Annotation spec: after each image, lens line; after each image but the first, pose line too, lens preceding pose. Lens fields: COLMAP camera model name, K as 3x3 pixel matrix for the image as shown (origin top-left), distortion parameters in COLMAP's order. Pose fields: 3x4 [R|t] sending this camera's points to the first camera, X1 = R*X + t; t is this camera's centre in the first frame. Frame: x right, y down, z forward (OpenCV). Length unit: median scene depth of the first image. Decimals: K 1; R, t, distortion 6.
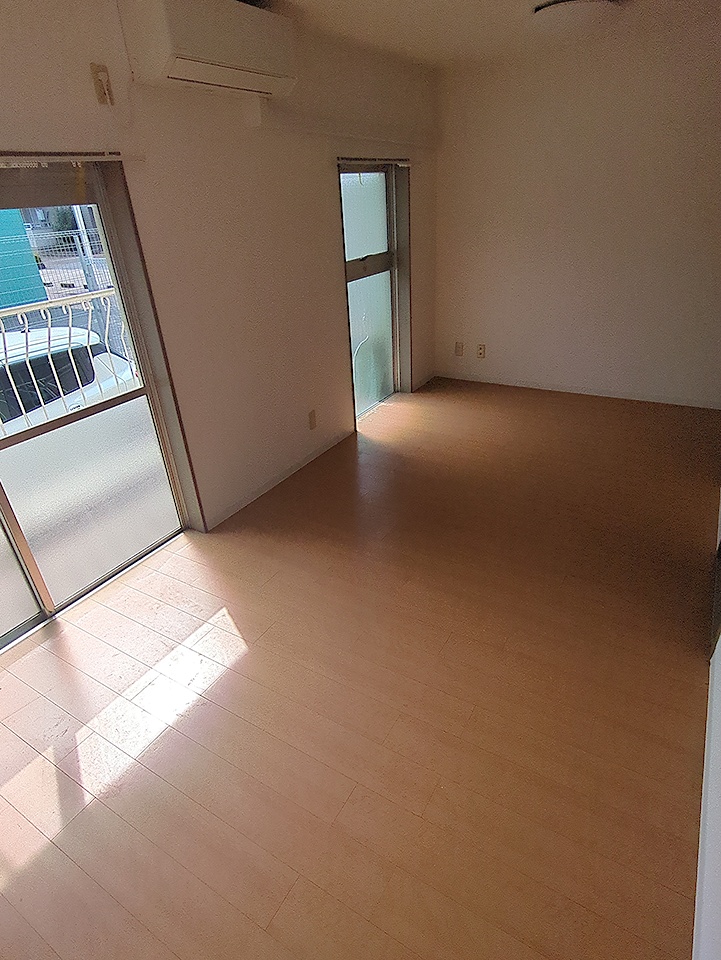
lens RADIAL K [[528.3, 0, 361.0], [0, 528.3, 483.7], [0, 0, 1]] dist [0.004749, 0.000619]
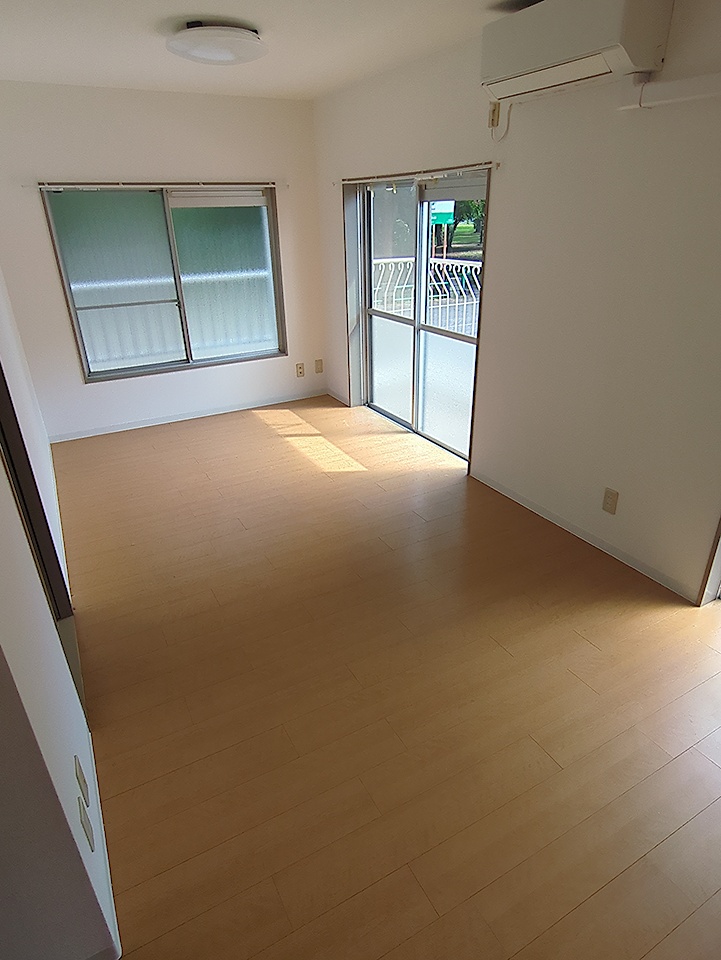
lens RADIAL K [[563.3, 0, 361.9], [0, 563.3, 476.0], [0, 0, 1]] dist [-0.004569, -0.000330]
pose [[-0.506120, 0.433818, -0.745416, 1.101538], [-0.365465, 0.674979, 0.640967, -0.897183], [0.781203, 0.596830, -0.183075, 1.505497]]
